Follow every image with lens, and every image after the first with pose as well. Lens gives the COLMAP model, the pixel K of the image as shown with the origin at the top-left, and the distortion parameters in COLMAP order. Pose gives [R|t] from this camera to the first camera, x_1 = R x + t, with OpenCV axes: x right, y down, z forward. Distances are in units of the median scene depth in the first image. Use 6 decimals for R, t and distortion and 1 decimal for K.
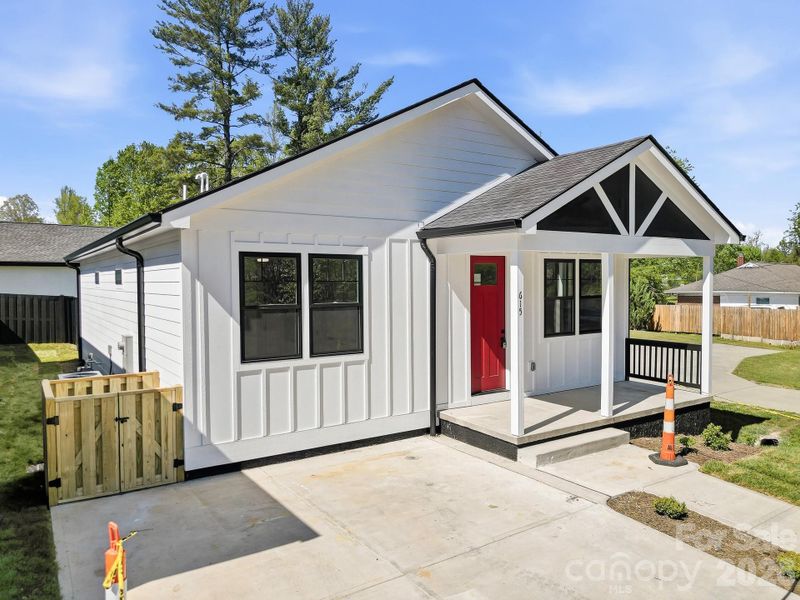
lens RADIAL K [[580.0, 0, 400.0], [0, 580.0, 300.0], [0, 0, 1]] dist [-0.002655, -0.000543]
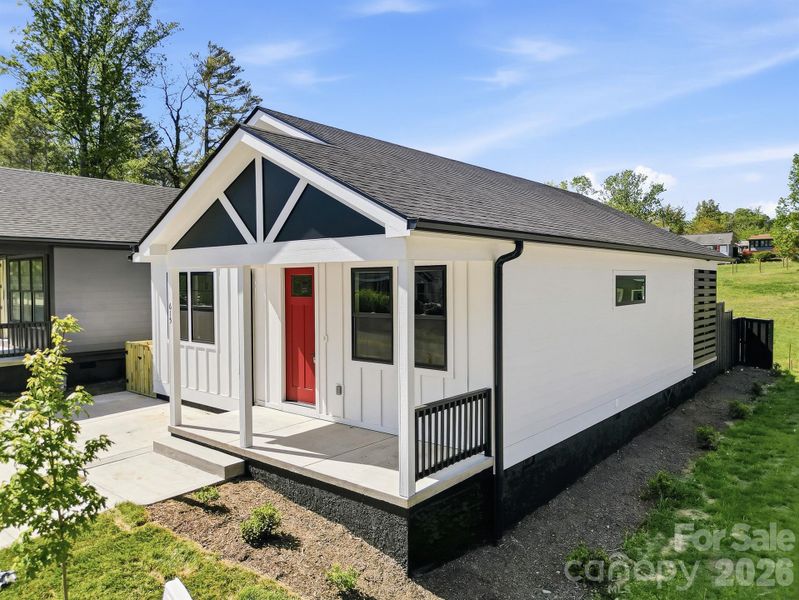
lens RADIAL K [[579.3, 0, 399.5], [0, 579.3, 300.0], [0, 0, 1]] dist [-0.002655, -0.000543]
pose [[0.290282, 0.037320, -0.956213, 1.285001], [-0.025557, 0.999185, 0.031238, -0.061731], [0.956600, 0.015370, 0.290999, 0.965867]]
